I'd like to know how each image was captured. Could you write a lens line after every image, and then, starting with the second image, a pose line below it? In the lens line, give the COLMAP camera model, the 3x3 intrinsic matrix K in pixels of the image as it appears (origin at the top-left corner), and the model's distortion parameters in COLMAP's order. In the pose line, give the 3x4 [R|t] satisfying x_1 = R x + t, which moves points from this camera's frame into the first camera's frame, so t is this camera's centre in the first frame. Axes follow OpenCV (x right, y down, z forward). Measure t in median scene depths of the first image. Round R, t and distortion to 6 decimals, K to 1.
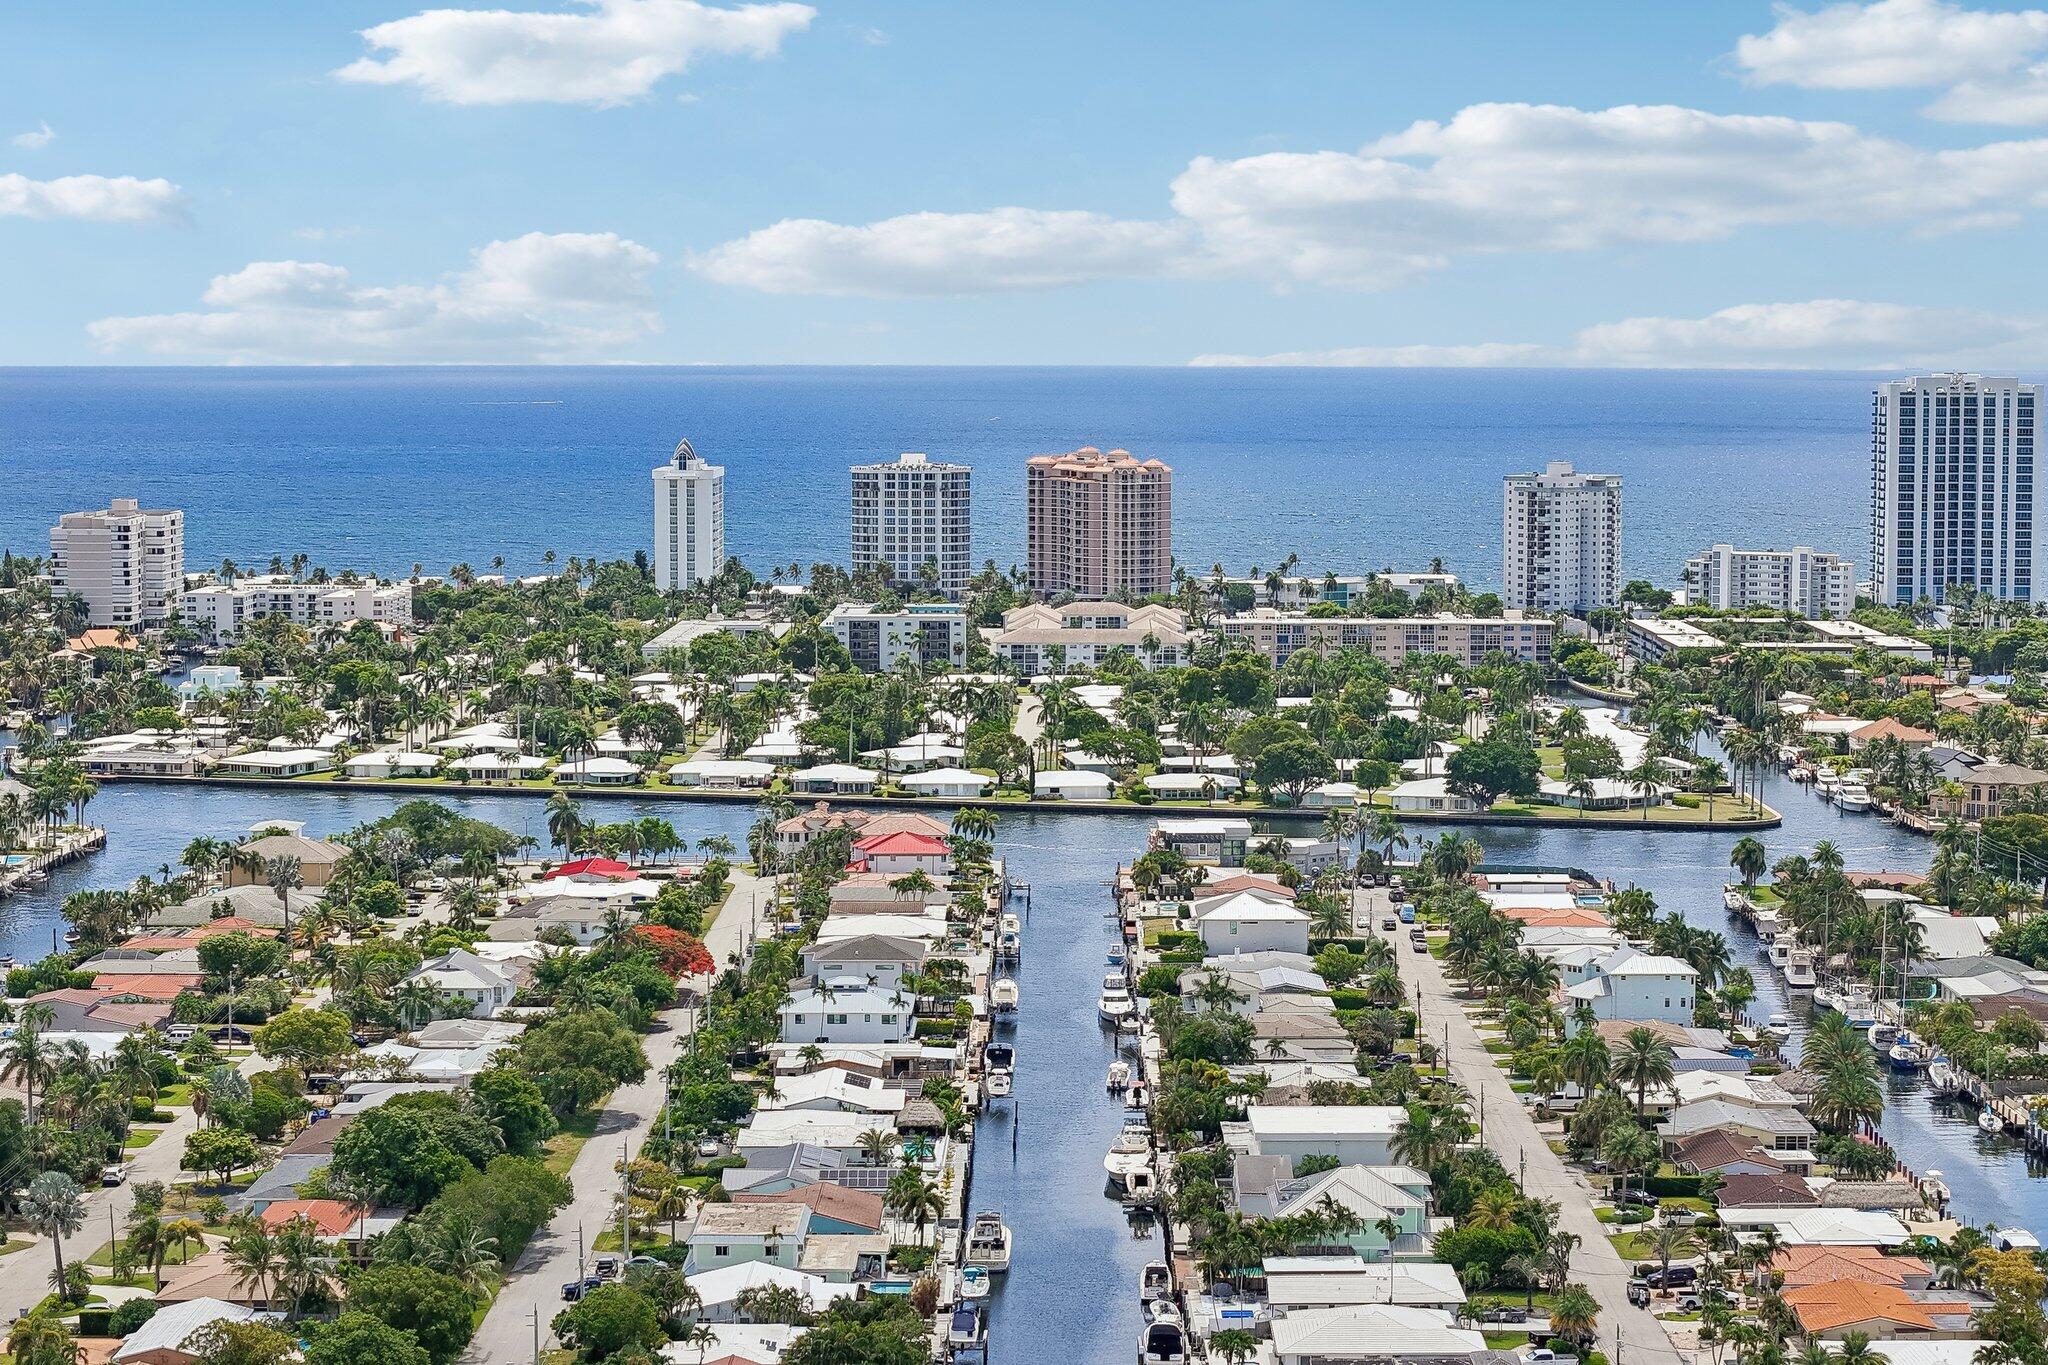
lens RADIAL K [[4152.7, 0, 1024.0], [0, 4152.7, 682.5], [0, 0, 1]] dist [-0.095056, -0.191120]
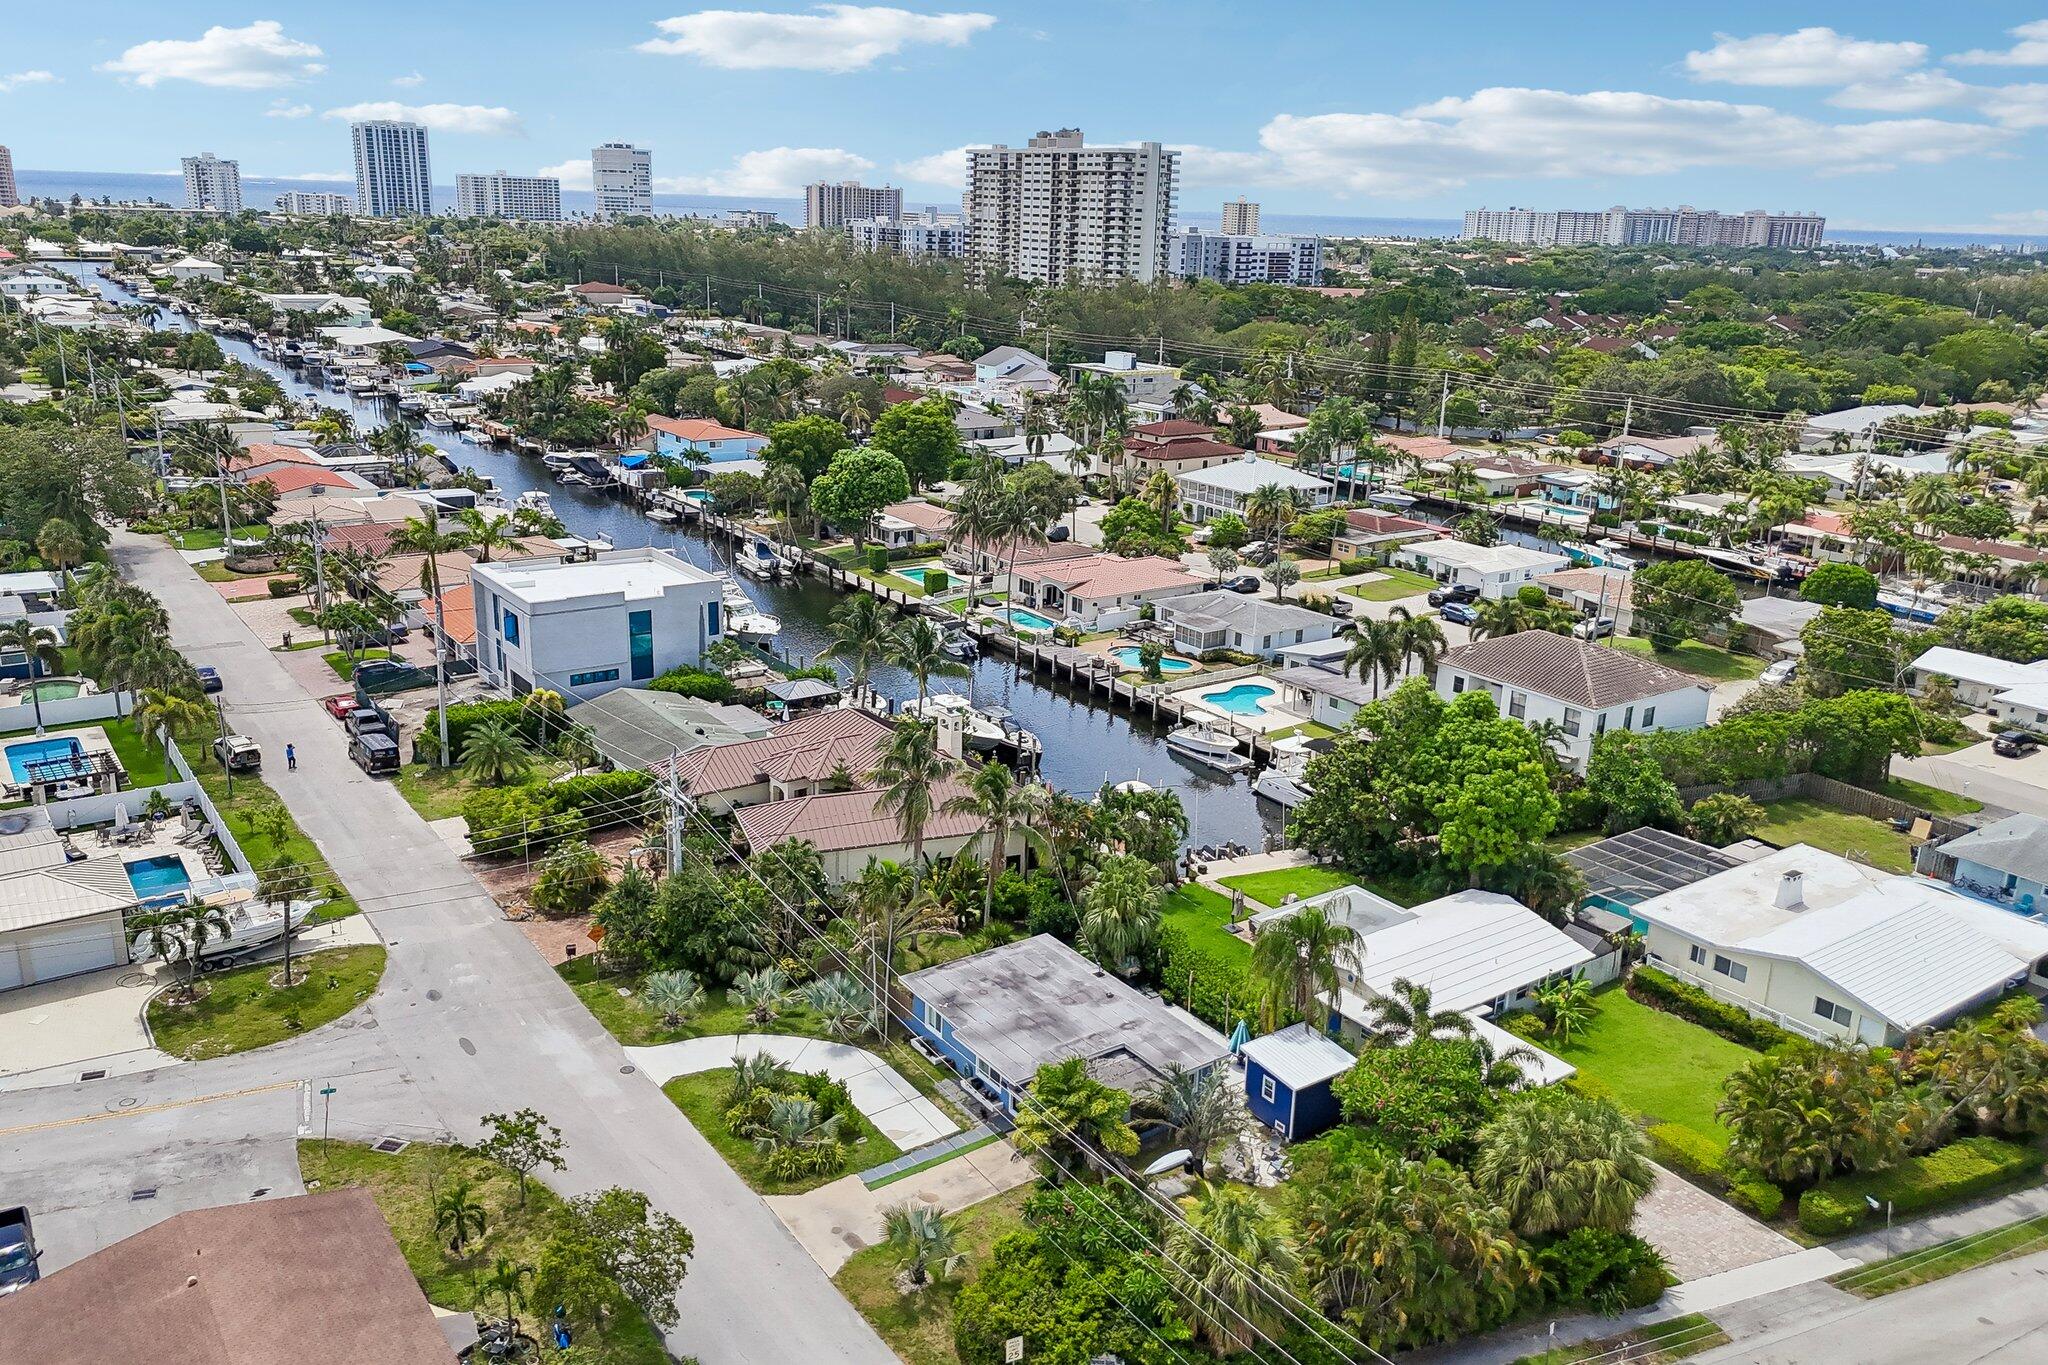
lens RADIAL K [[1568.8, 0, 1026.0], [0, 1568.8, 676.0], [0, 0, 1]] dist [0.077991, -0.088877]
pose [[0.811370, -0.139929, 0.567537, -0.087125], [0.009754, 0.974030, 0.226208, 0.064557], [-0.584451, -0.178003, 0.791664, -0.044058]]
